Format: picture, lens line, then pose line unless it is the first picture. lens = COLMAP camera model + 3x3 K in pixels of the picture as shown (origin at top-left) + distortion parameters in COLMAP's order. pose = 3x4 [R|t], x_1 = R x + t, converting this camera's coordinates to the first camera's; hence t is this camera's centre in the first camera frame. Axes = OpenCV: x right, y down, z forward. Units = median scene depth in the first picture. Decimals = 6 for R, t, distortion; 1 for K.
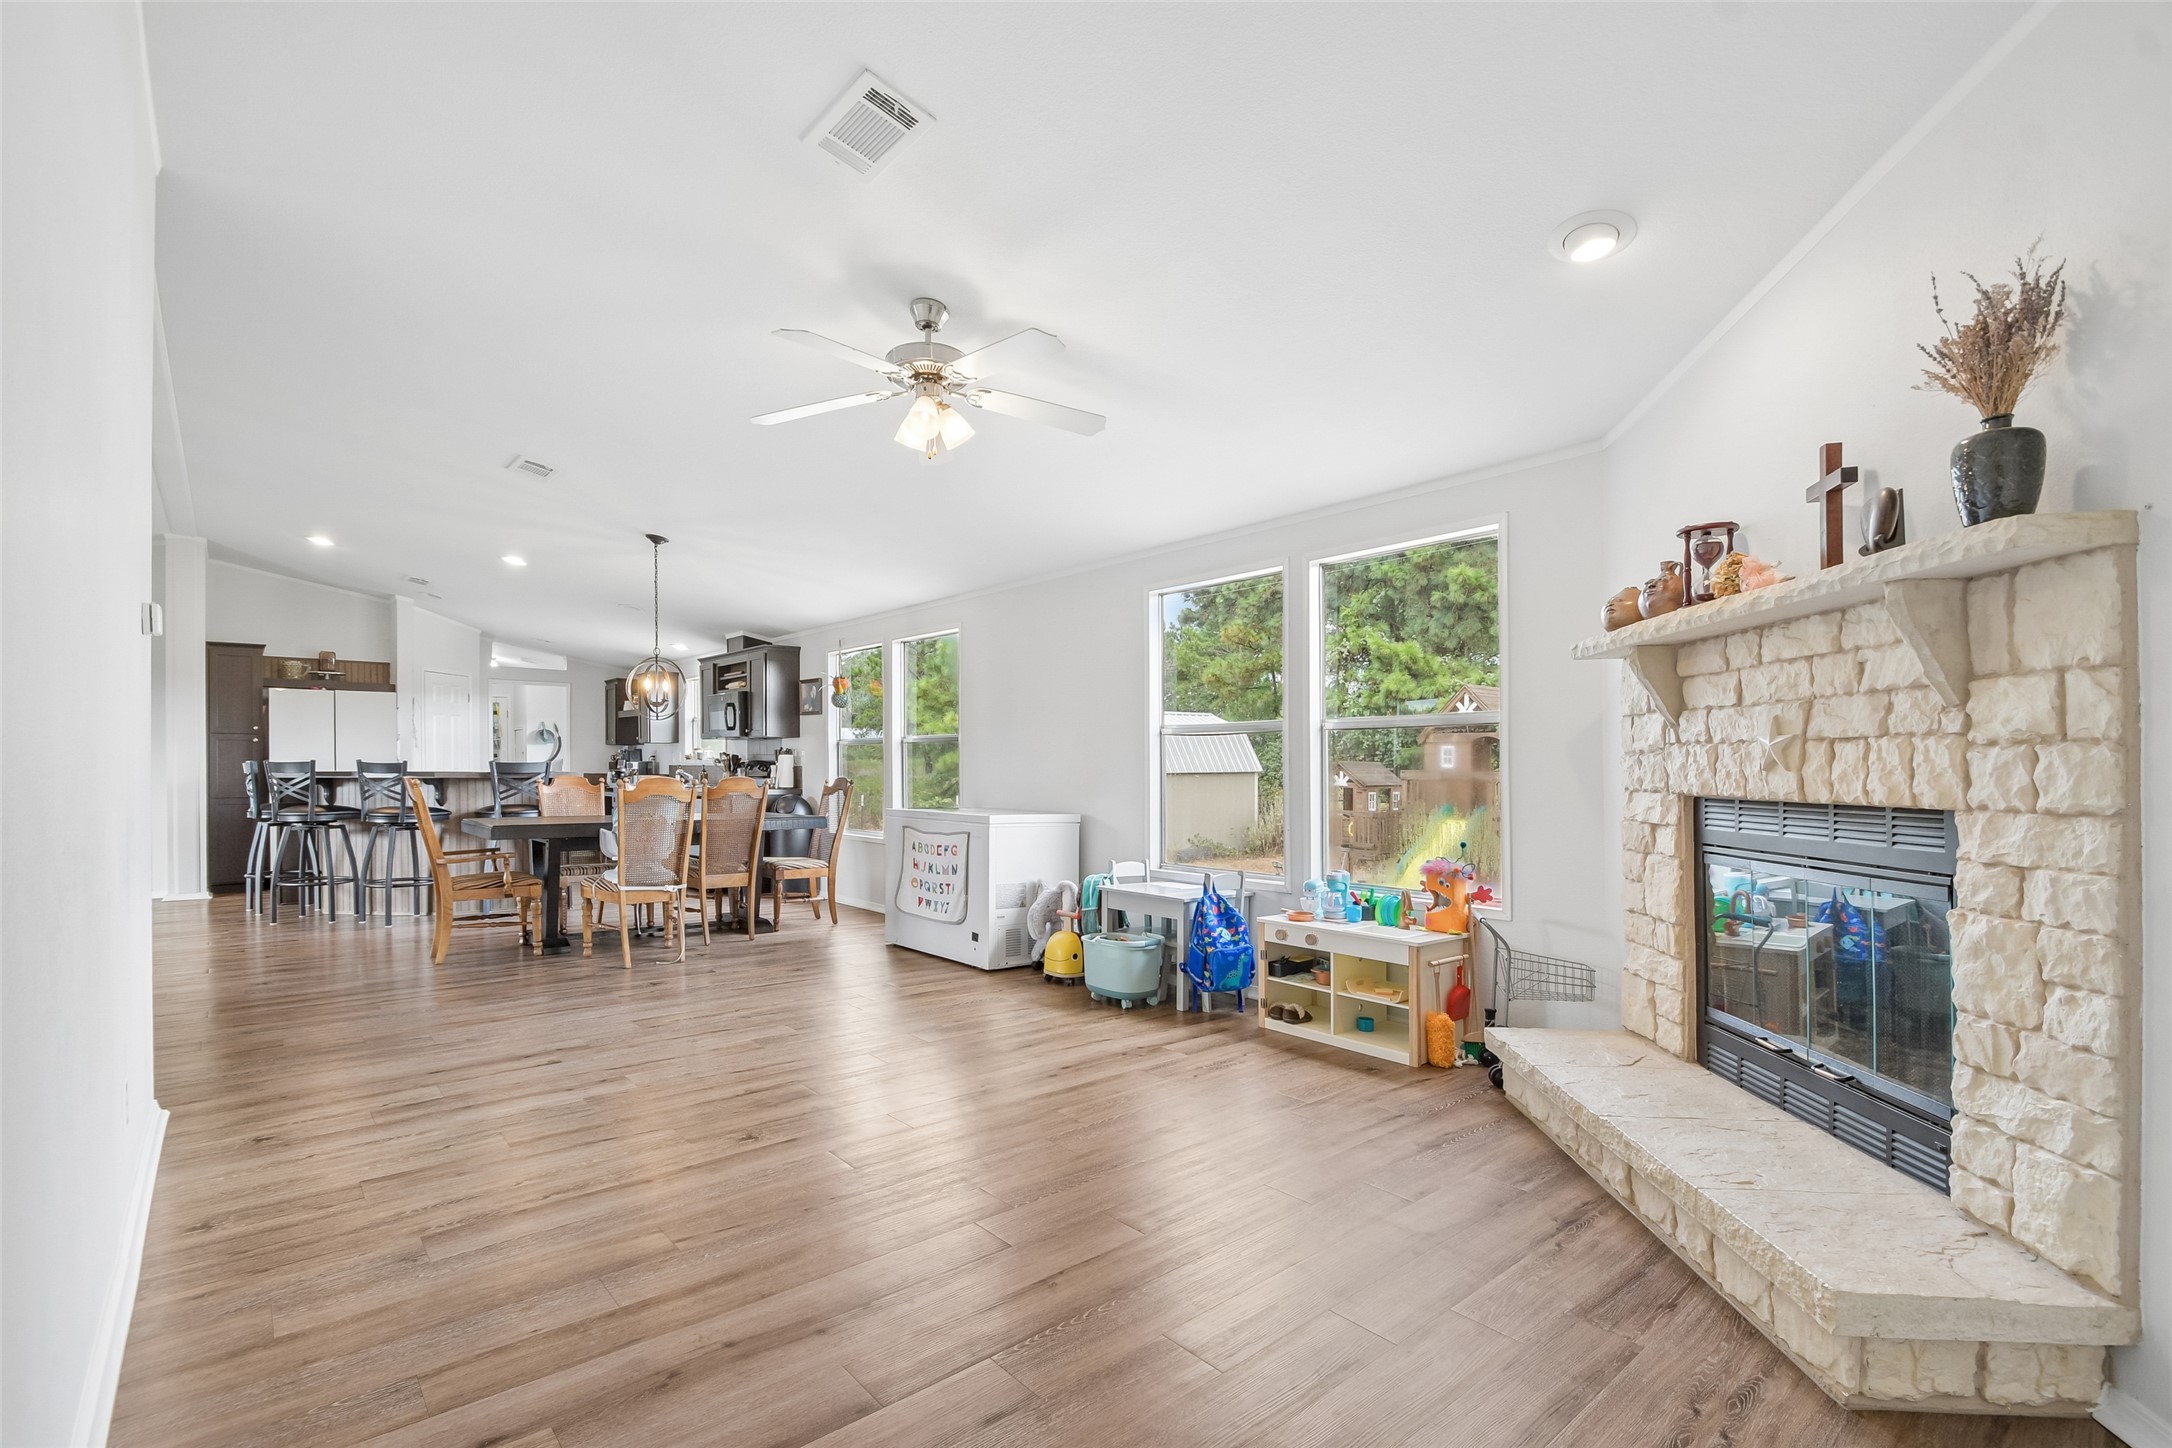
lens RADIAL K [[977.6, 0, 1079.0], [0, 977.6, 771.1], [0, 0, 1]] dist [0.018524, -0.016892]
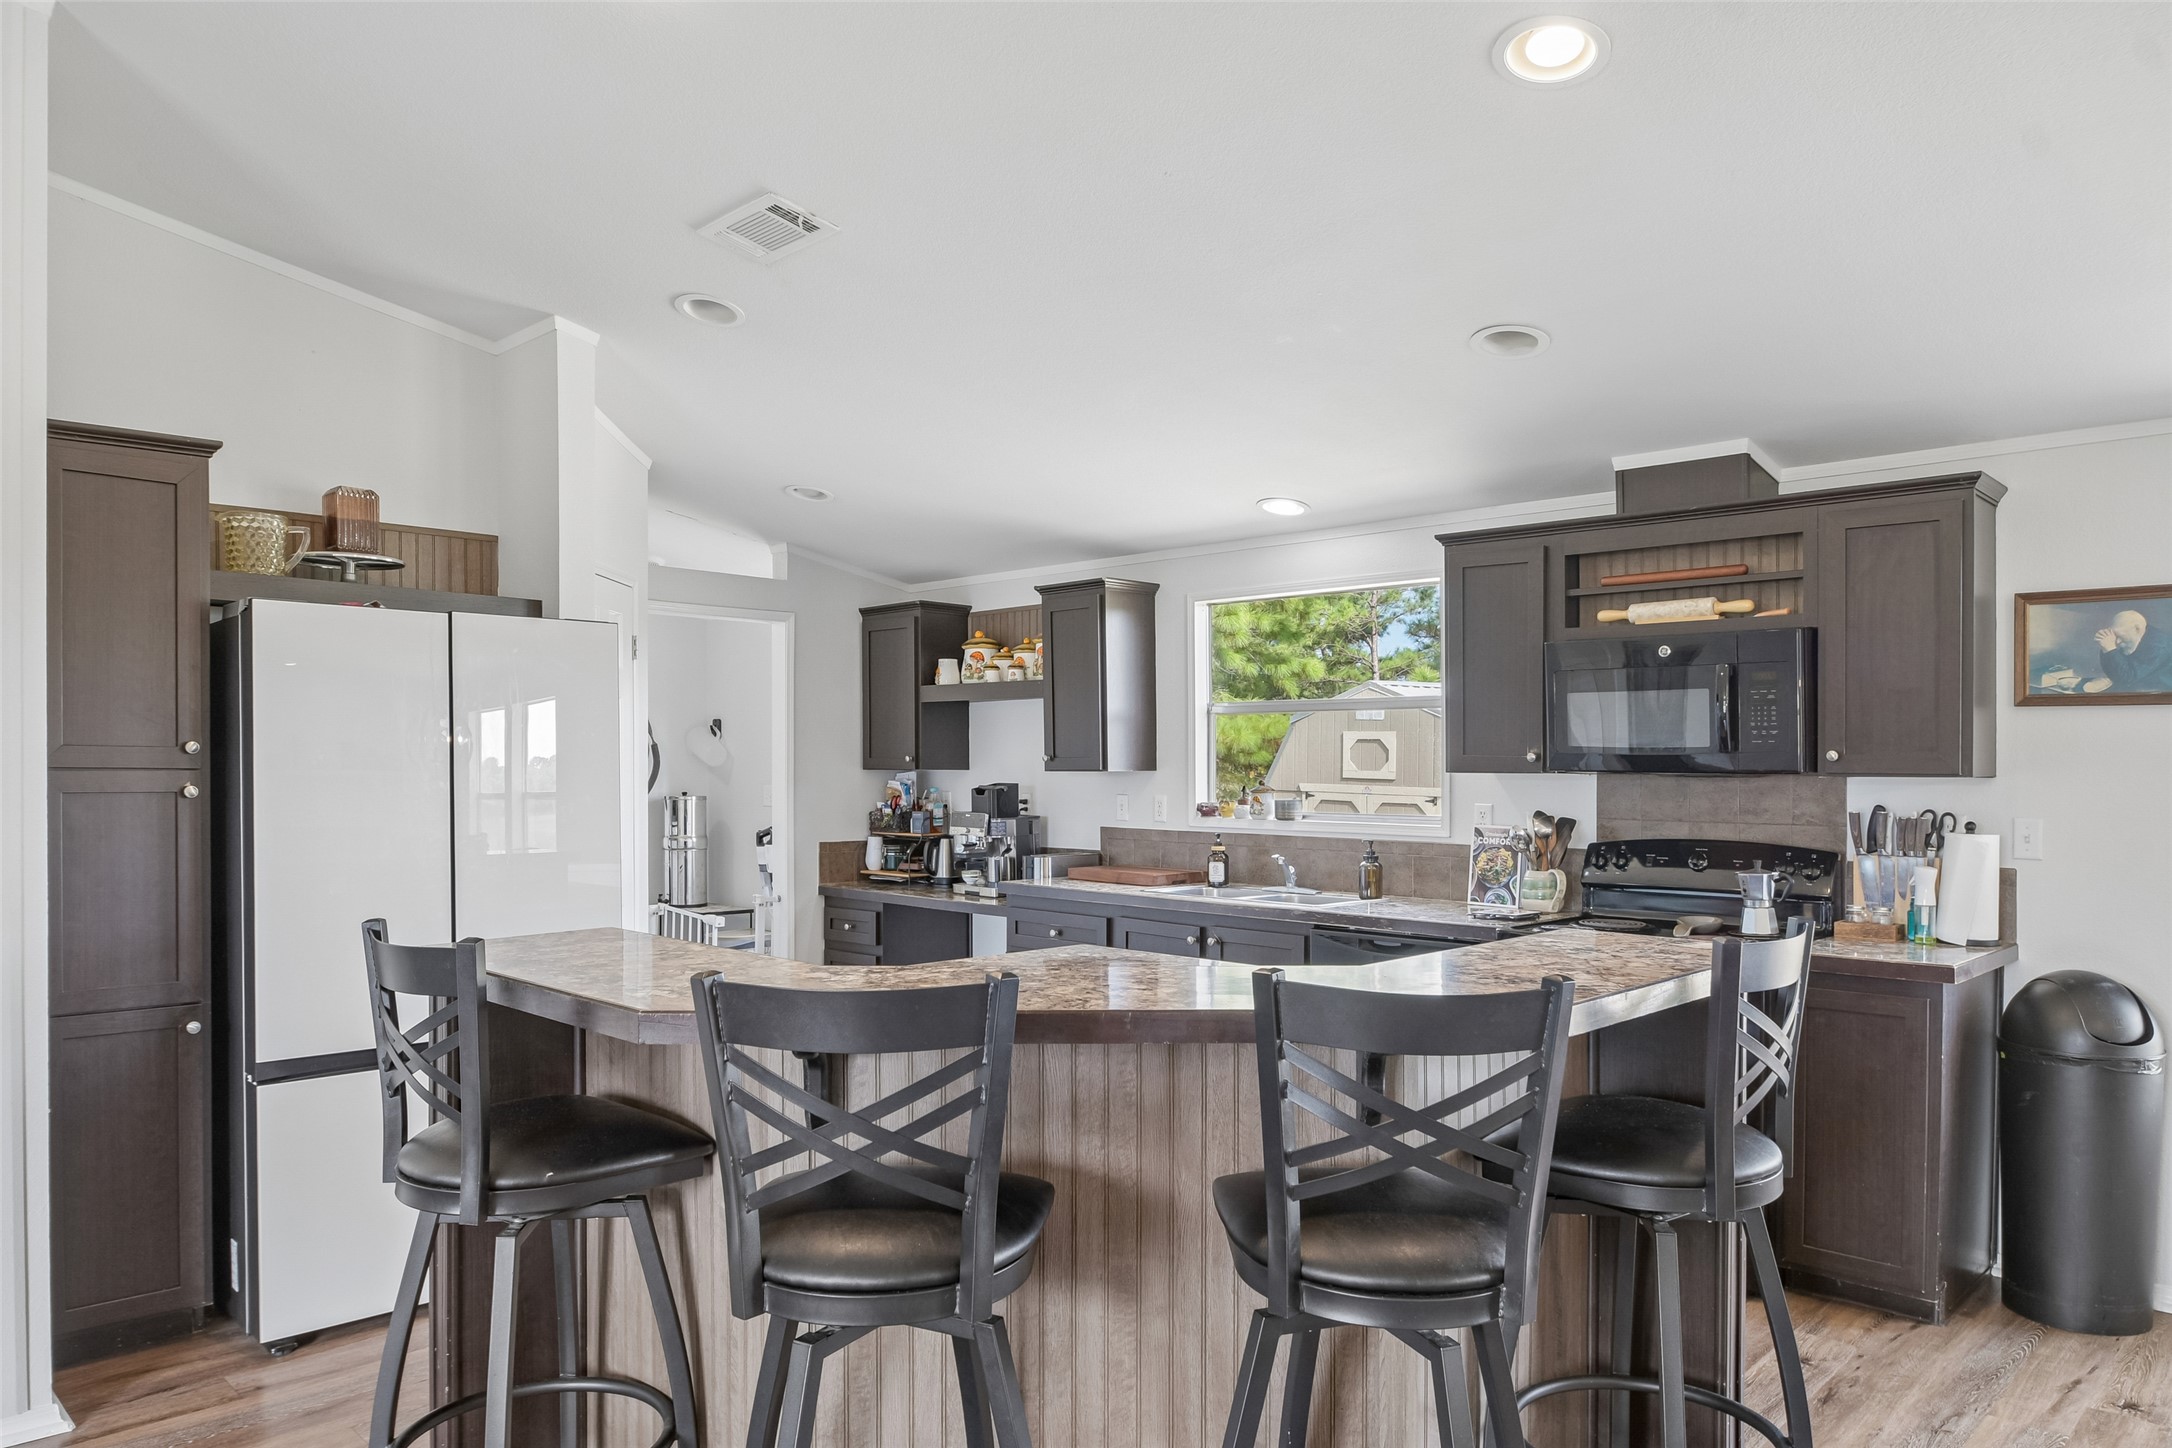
lens RADIAL K [[1448.9, 0, 1094.6], [0, 1448.9, 786.2], [0, 0, 1]] dist [-0.004707, -0.000972]
pose [[0.995558, -0.001666, 0.094134, -0.768557], [0.000767, 0.999954, 0.009580, -0.044738], [-0.094146, -0.009466, 0.995513, 0.712106]]
